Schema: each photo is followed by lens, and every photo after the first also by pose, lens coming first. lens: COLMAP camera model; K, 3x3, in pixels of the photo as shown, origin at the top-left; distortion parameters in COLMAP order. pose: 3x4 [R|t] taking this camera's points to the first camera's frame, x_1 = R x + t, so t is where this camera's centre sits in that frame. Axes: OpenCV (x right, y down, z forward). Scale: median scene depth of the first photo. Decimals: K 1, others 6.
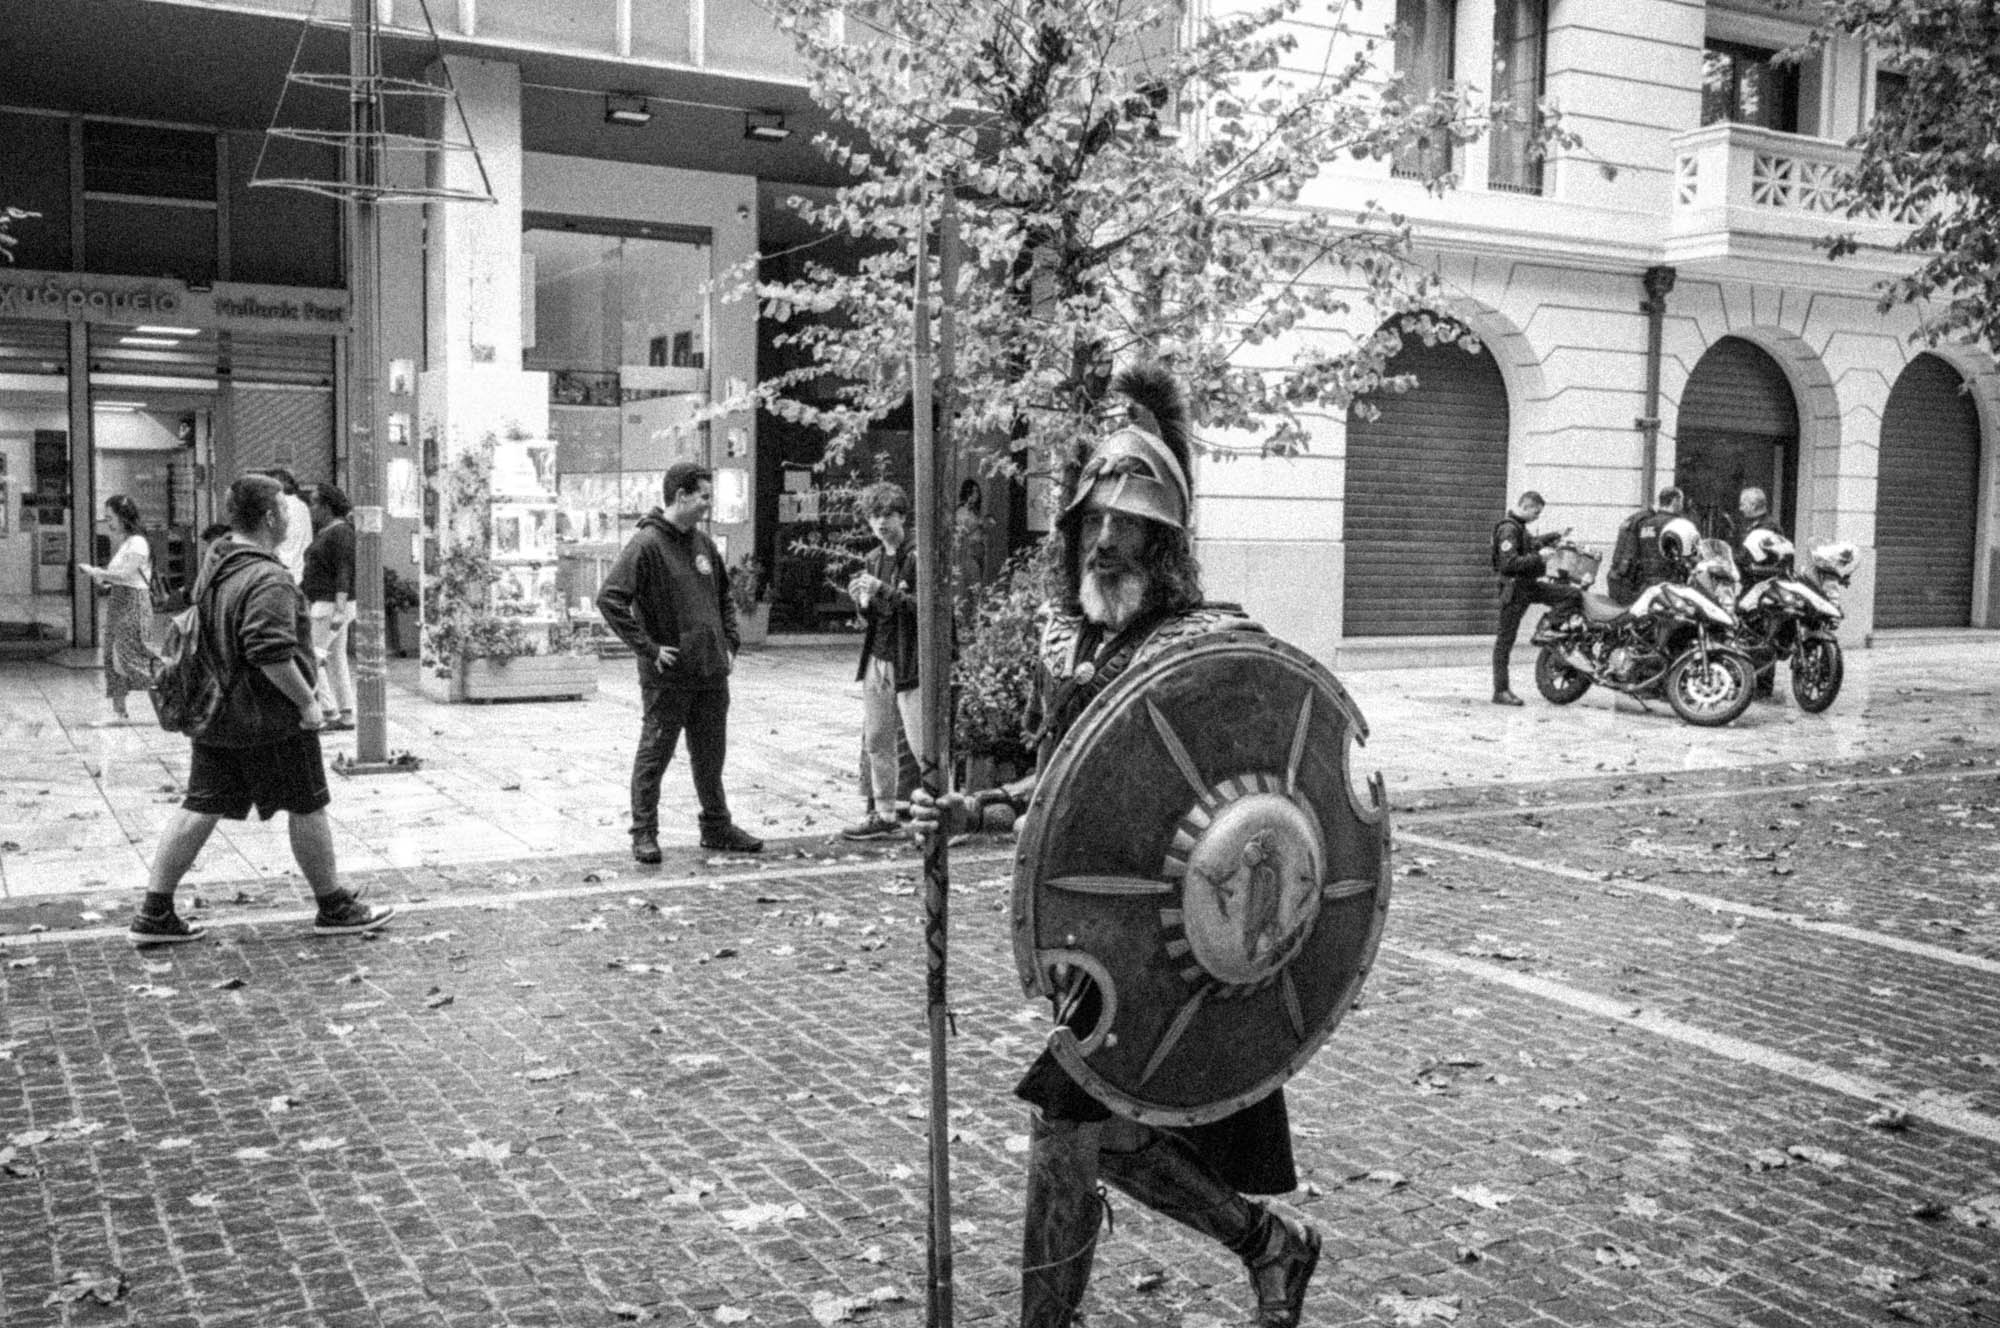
lens RADIAL K [[2082.9, 0, 1000.0], [0, 2082.9, 664.0], [0, 0, 1]] dist [-0.000239, 0.007150]
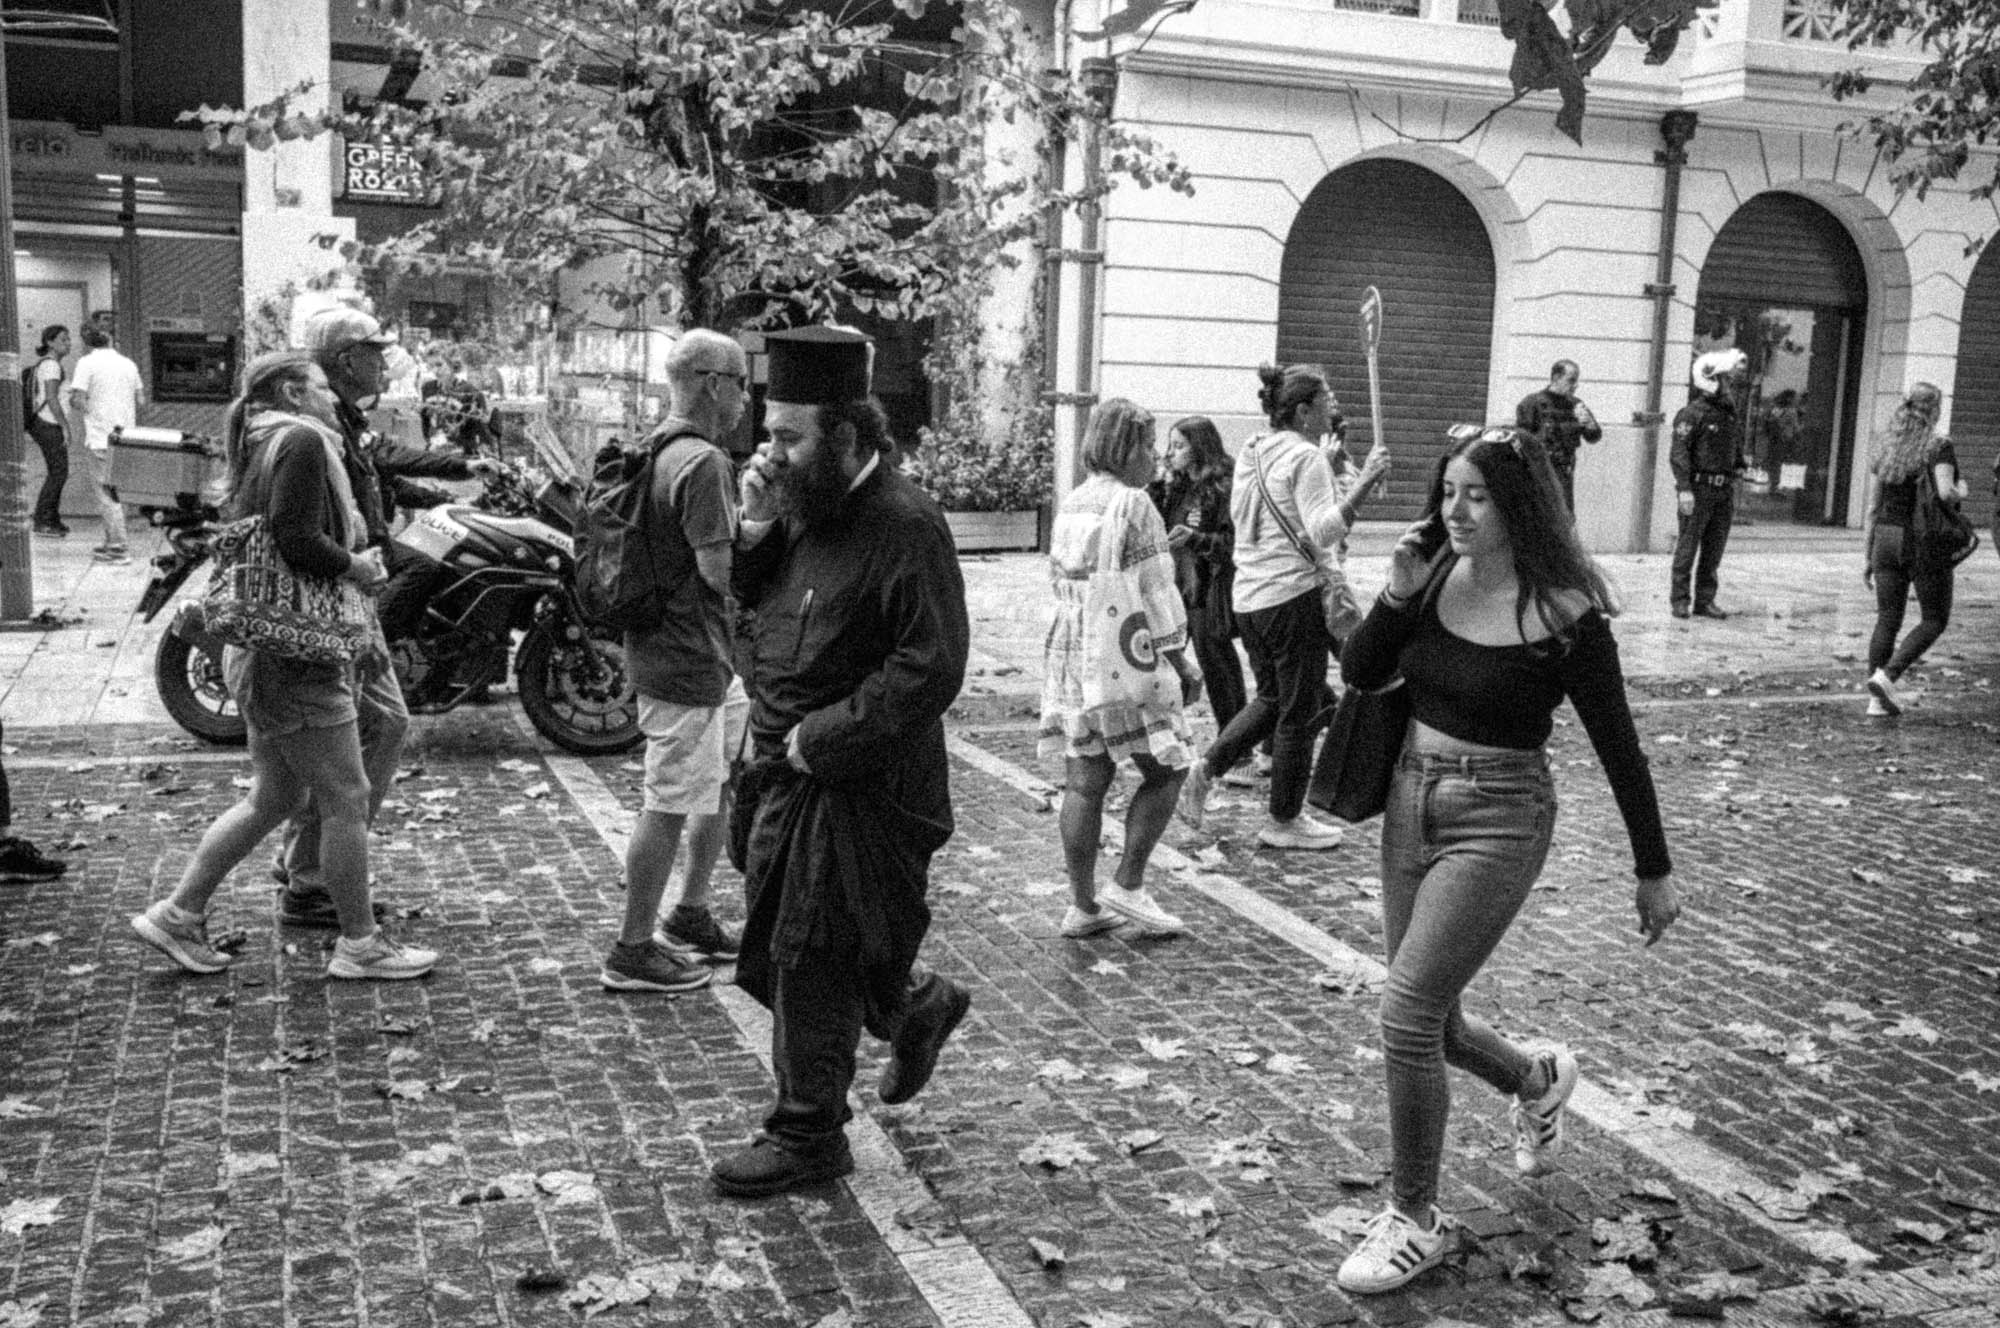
lens RADIAL K [[2082.9, 0, 1000.0], [0, 2082.9, 664.0], [0, 0, 1]] dist [-0.000239, 0.007150]
pose [[0.987673, 0.038586, -0.151699, 0.179222], [-0.029322, 0.997593, 0.062840, -0.003749], [0.153759, -0.057617, 0.986427, 0.071767]]
